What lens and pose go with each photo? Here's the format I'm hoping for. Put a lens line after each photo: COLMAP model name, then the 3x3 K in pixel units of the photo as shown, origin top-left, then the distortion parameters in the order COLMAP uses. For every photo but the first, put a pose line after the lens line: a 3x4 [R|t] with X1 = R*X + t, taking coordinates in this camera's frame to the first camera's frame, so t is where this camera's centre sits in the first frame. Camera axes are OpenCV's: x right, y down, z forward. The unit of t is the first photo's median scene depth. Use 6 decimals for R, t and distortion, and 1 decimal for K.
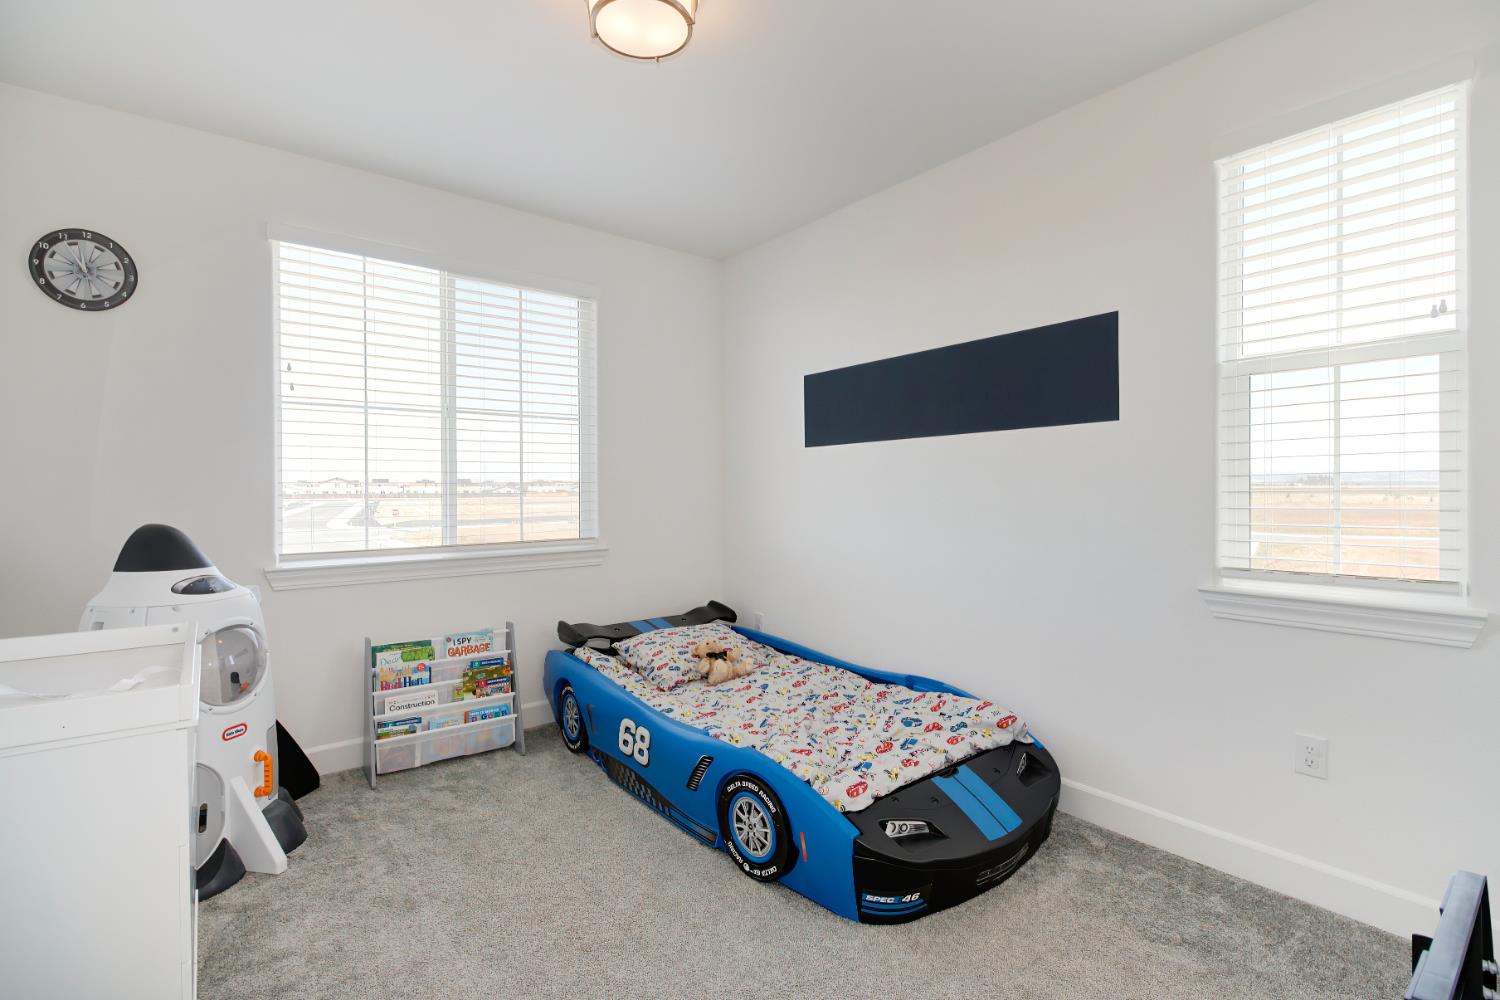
lens RADIAL K [[709.7, 0, 776.3], [0, 709.7, 497.1], [0, 0, 1]] dist [-0.000234, -0.009412]
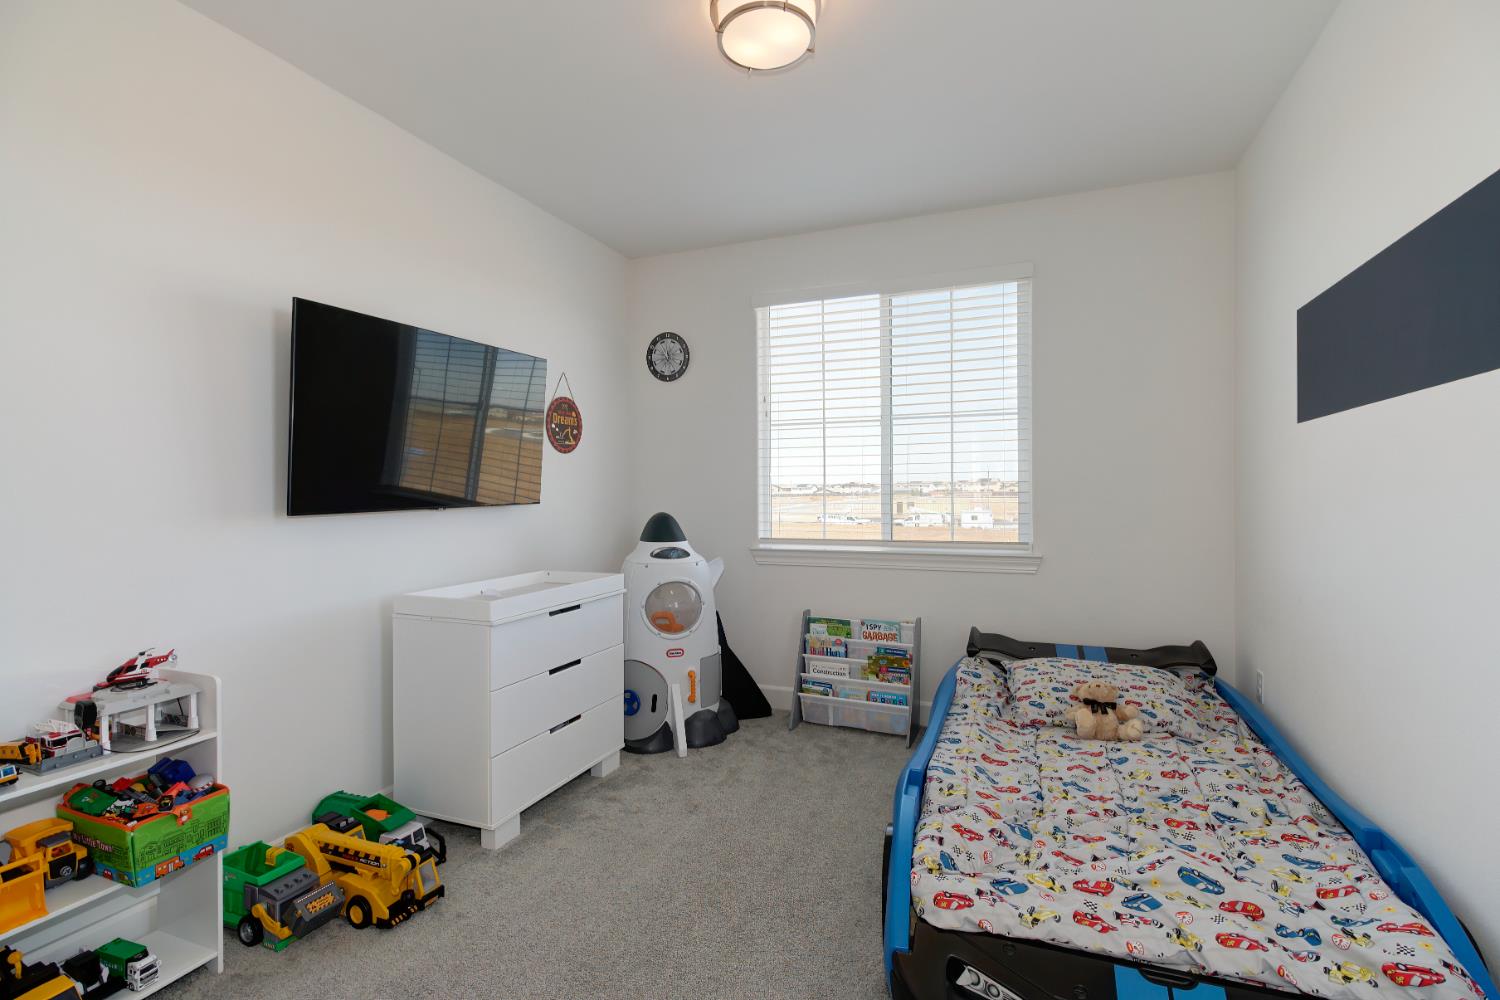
lens RADIAL K [[709.7, 0, 745.1], [0, 709.7, 492.1], [0, 0, 1]] dist [-0.000234, -0.009412]
pose [[0.451924, 0.004161, -0.892047, 0.469426], [-0.005510, 0.999983, 0.001873, -0.008849], [0.892039, 0.004069, 0.451939, 0.332053]]
